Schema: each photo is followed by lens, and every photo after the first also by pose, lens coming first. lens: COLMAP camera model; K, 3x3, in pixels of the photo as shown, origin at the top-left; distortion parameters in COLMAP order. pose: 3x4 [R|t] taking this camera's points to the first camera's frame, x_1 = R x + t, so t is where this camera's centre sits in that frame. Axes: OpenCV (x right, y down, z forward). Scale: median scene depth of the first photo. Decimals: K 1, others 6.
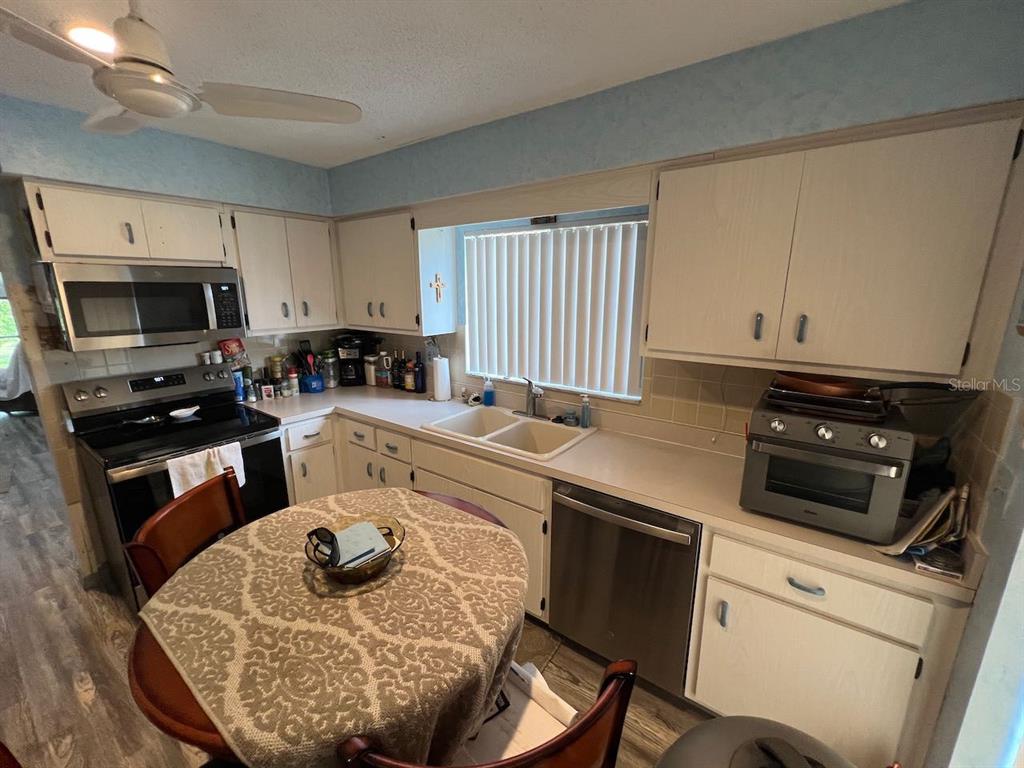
lens RADIAL K [[415.1, 0, 514.9], [0, 415.1, 386.2], [0, 0, 1]] dist [-0.000364, -0.000015]
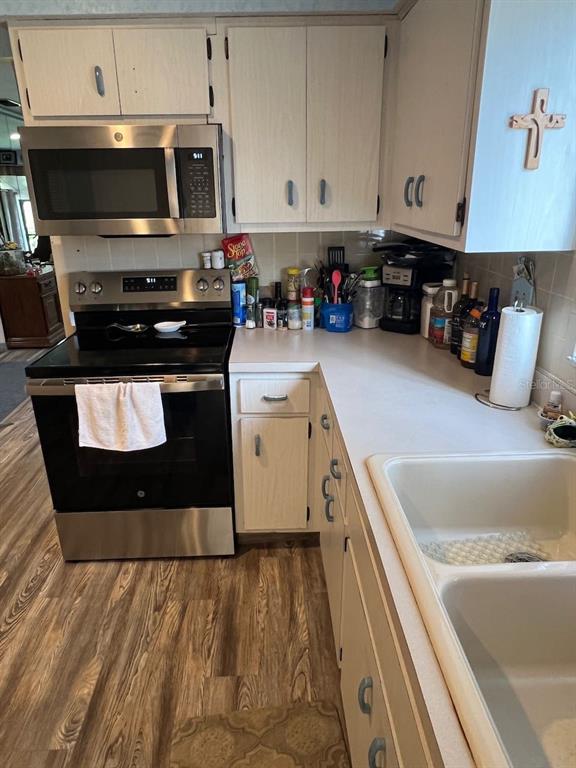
lens RADIAL K [[506.0, 0, 287.9], [0, 506.0, 381.2], [0, 0, 1]] dist [-0.002446, -0.001427]
pose [[0.608589, 0.266263, -0.747478, 0.085285], [-0.167837, 0.963900, 0.206705, -0.065907], [0.775532, -0.000344, 0.631308, 0.502256]]
